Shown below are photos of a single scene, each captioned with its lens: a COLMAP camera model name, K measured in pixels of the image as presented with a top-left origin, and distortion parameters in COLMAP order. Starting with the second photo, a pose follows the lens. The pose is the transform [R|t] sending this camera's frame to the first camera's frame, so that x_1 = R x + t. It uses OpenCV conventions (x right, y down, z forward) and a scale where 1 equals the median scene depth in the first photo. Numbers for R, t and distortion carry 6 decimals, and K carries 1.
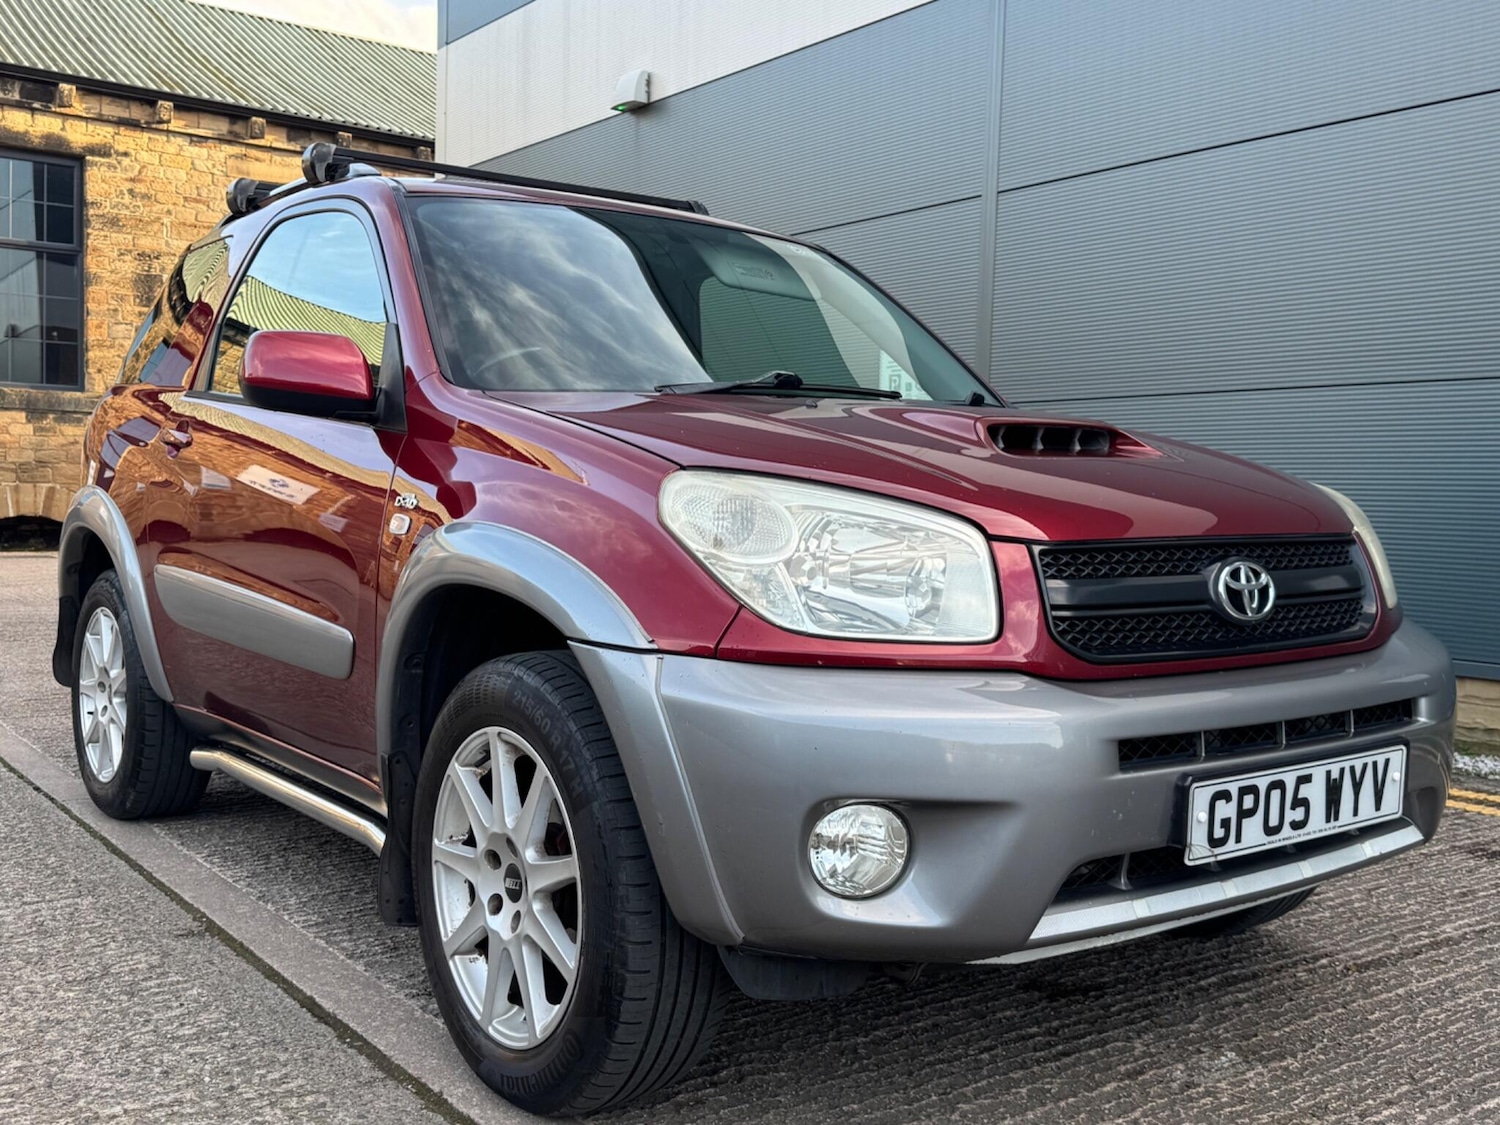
lens RADIAL K [[1500.4, 0, 748.6], [0, 1500.4, 559.2], [0, 0, 1]] dist [0.051463, -0.090826]
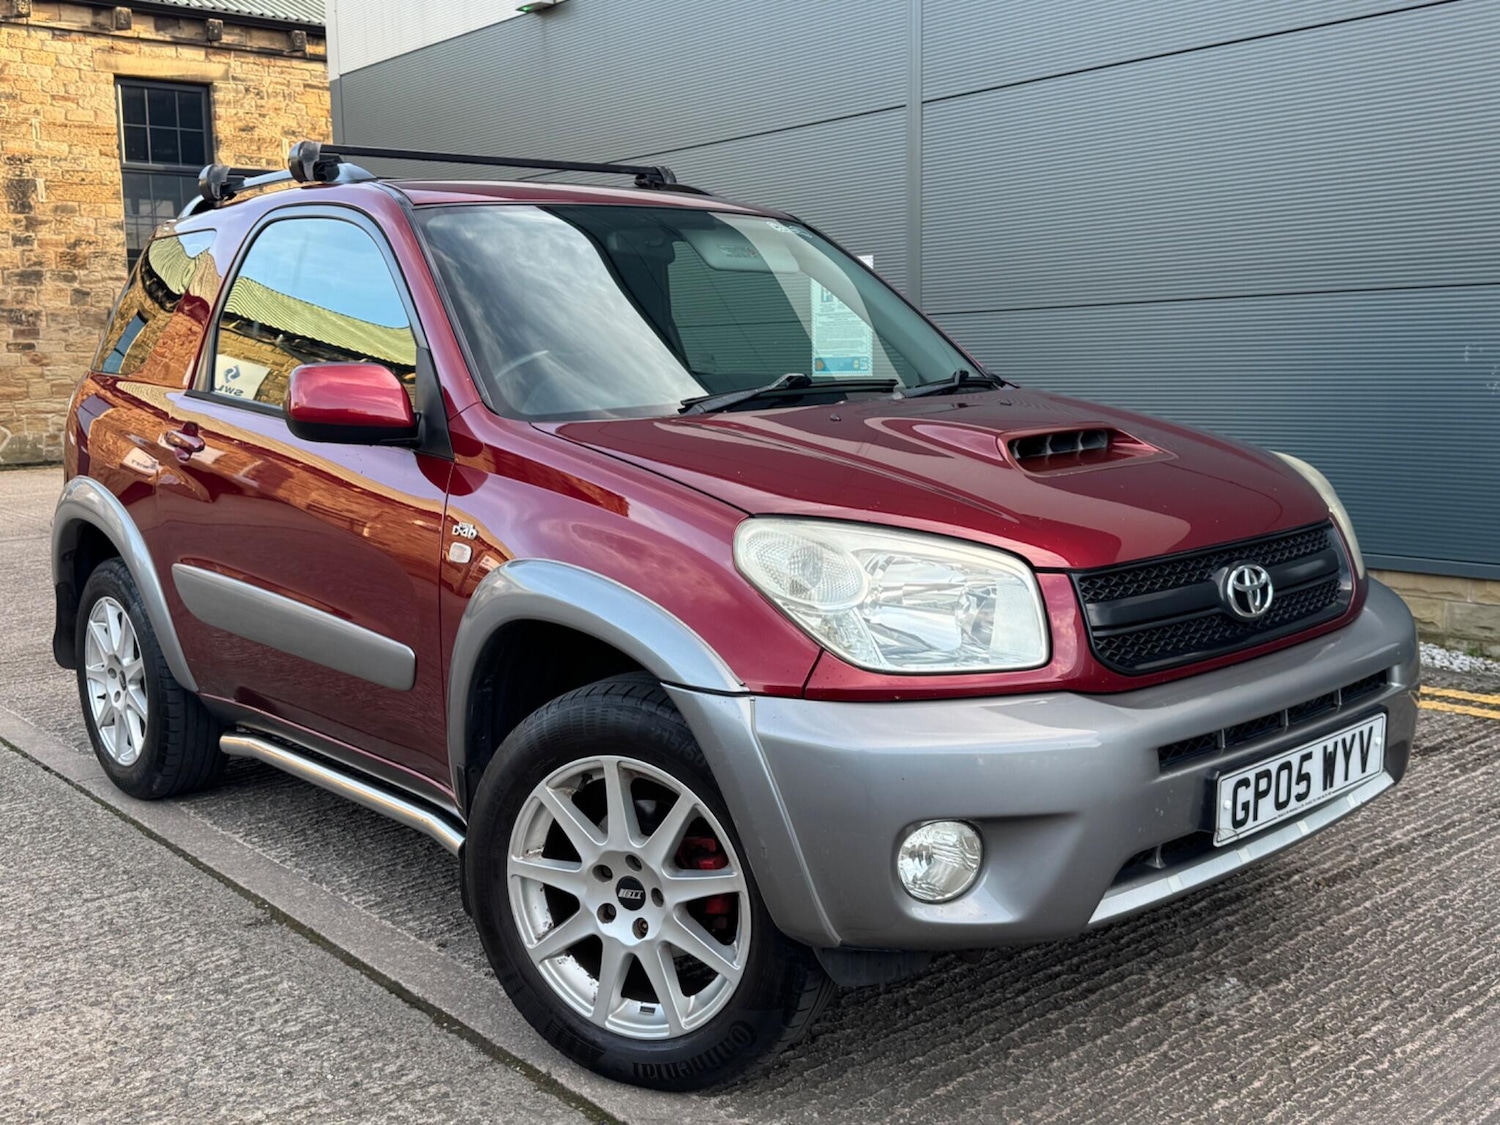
lens RADIAL K [[1499.1, 0, 748.4], [0, 1499.1, 551.6], [0, 0, 1]] dist [0.080009, -0.149170]
pose [[0.996210, -0.054676, 0.067642, -0.104215], [0.048589, 0.994884, 0.088569, -0.112534], [-0.072139, -0.084947, 0.993771, -0.078720]]
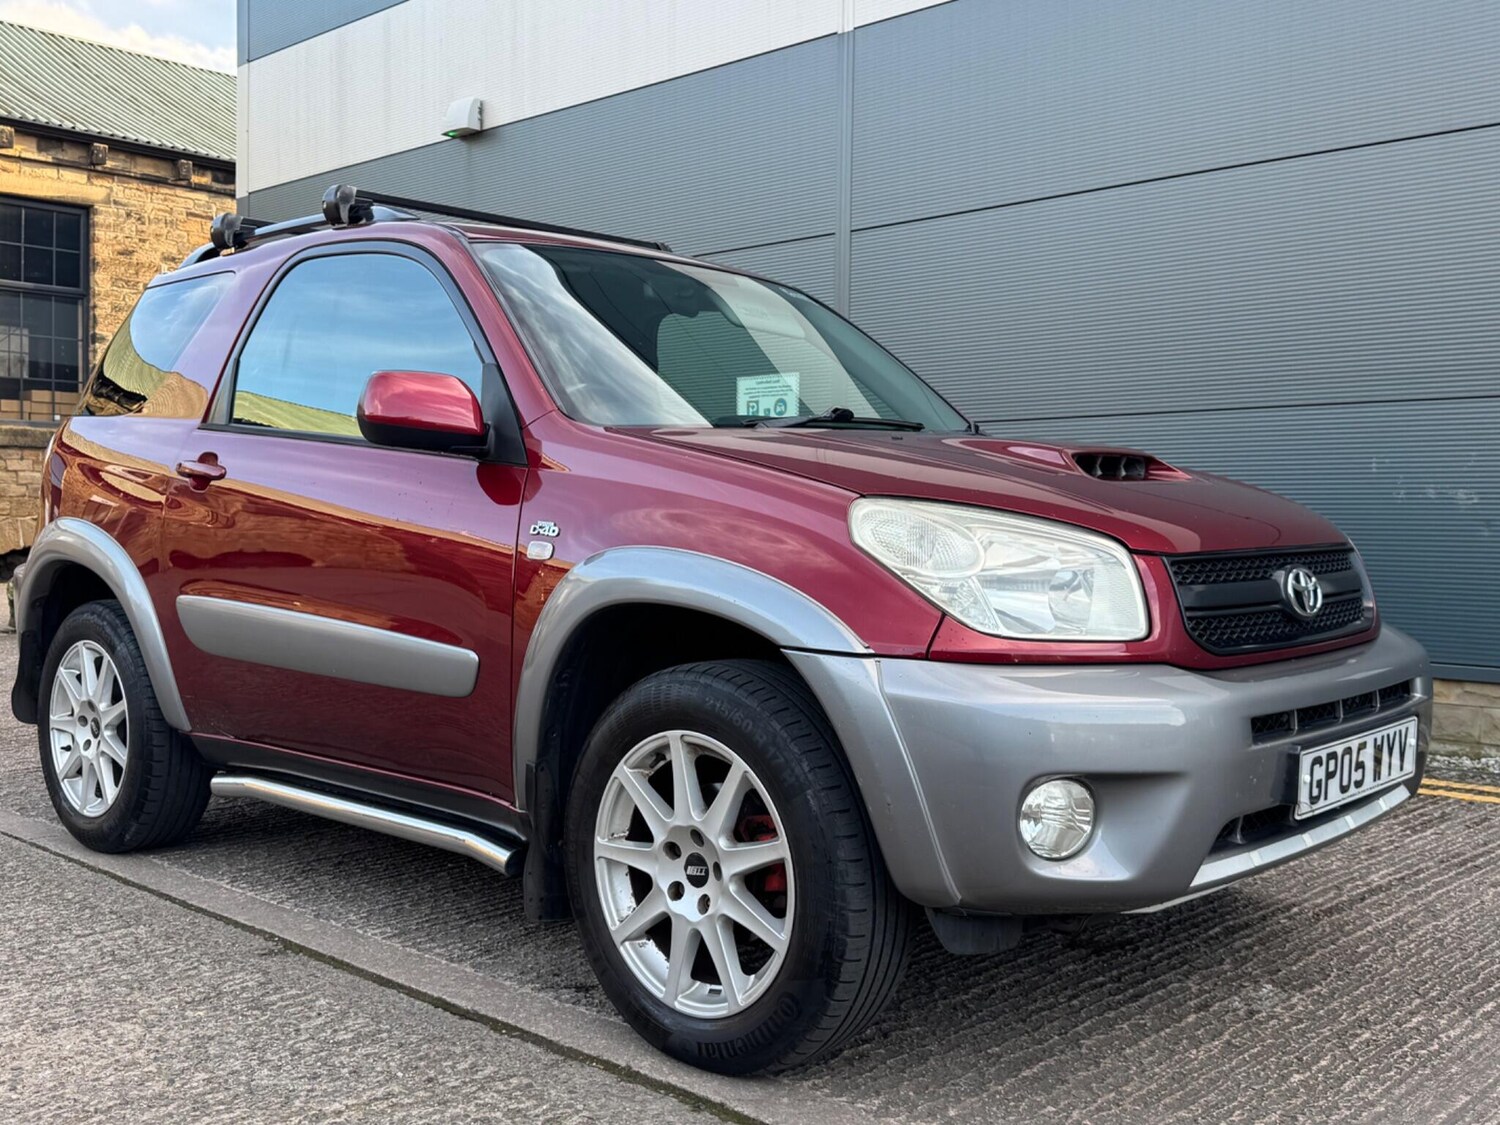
lens RADIAL K [[1495.1, 0, 754.1], [0, 1495.1, 558.3], [0, 0, 1]] dist [0.086091, -0.166479]
pose [[0.983616, -0.020168, 0.179144, -0.282842], [0.022500, 0.999686, -0.010995, -0.002302], [-0.178866, 0.014846, 0.983761, -0.094016]]
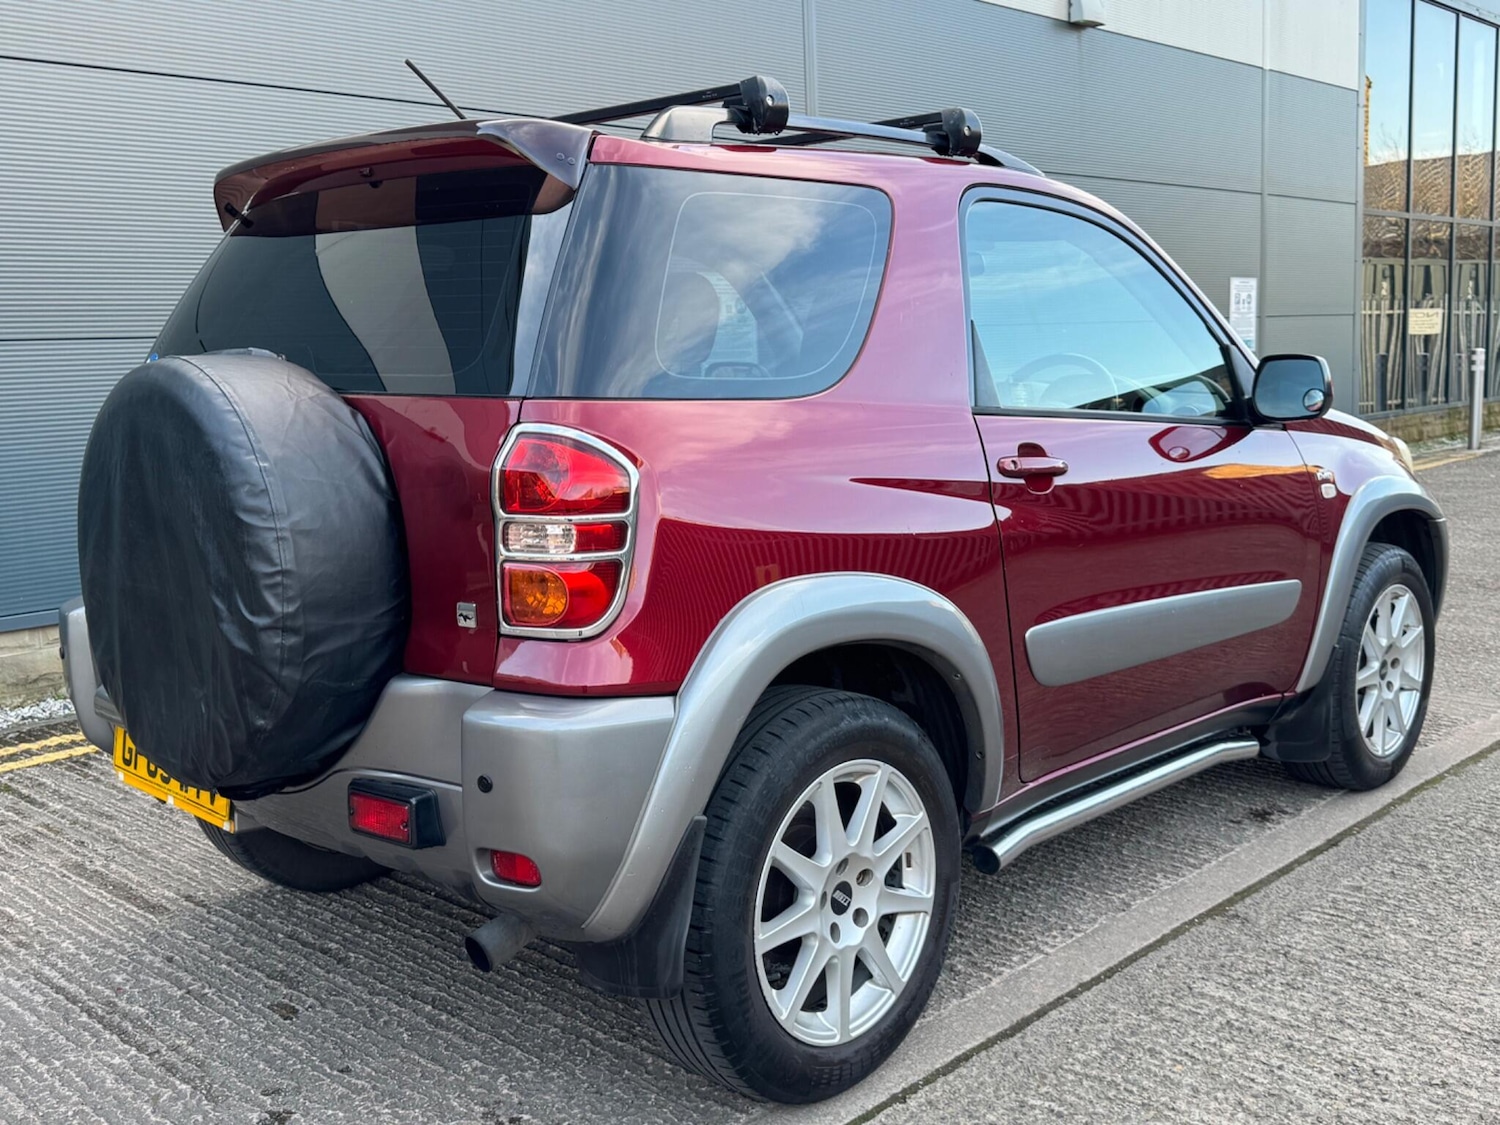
lens RADIAL K [[1491.0, 0, 746.7], [0, 1491.0, 564.9], [0, 0, 1]] dist [0.092053, -0.180030]
pose [[-0.154844, -0.152953, 0.976027, -1.643400], [0.080626, 0.982691, 0.166788, -0.250804], [-0.984644, 0.104519, -0.139832, 1.828627]]
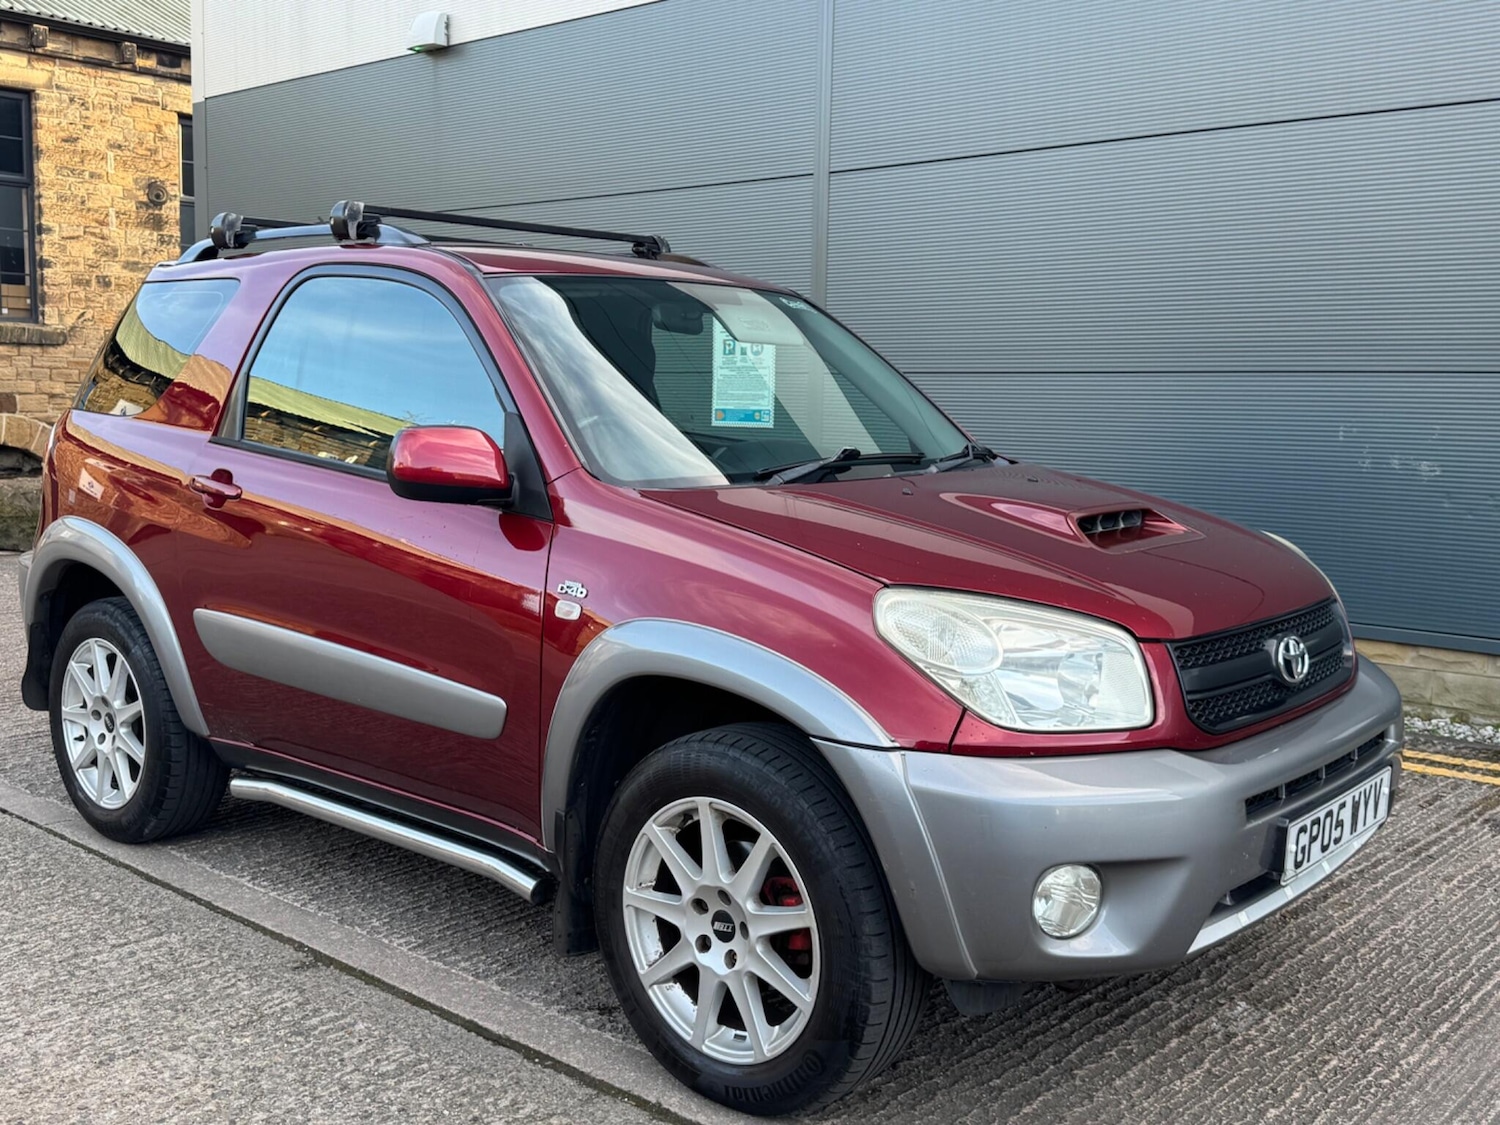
lens RADIAL K [[1496.4, 0, 751.9], [0, 1496.4, 559.9], [0, 0, 1]] dist [0.086003, -0.167699]
pose [[0.977614, -0.030895, 0.208125, -0.341334], [0.015433, 0.997026, 0.075511, -0.148887], [-0.209839, -0.070608, 0.975183, -0.129419]]
